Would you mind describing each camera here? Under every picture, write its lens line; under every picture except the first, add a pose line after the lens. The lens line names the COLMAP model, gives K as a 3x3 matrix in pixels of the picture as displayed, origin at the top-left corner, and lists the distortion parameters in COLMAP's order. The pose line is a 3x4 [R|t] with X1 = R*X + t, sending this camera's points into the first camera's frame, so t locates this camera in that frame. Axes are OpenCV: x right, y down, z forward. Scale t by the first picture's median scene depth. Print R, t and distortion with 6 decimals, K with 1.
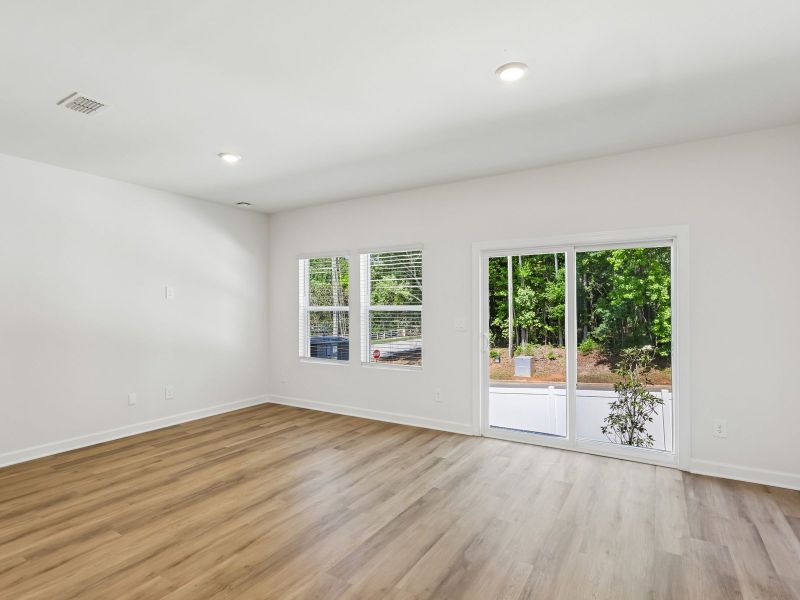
lens RADIAL K [[423.3, 0, 400.0], [0, 423.3, 300.0], [0, 0, 1]] dist [0.006203, 0.000270]
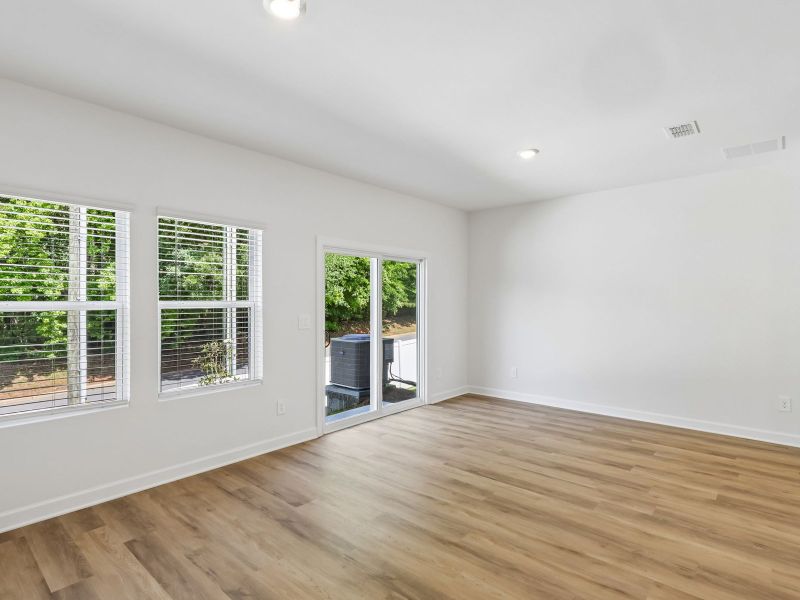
lens RADIAL K [[423.3, 0, 400.0], [0, 423.3, 300.0], [0, 0, 1]] dist [0.006203, 0.000270]
pose [[0.171670, 0.010435, 0.985099, -0.802688], [-0.015859, 0.999844, -0.007827, 0.014706], [-0.985027, -0.014279, 0.171808, 0.708251]]
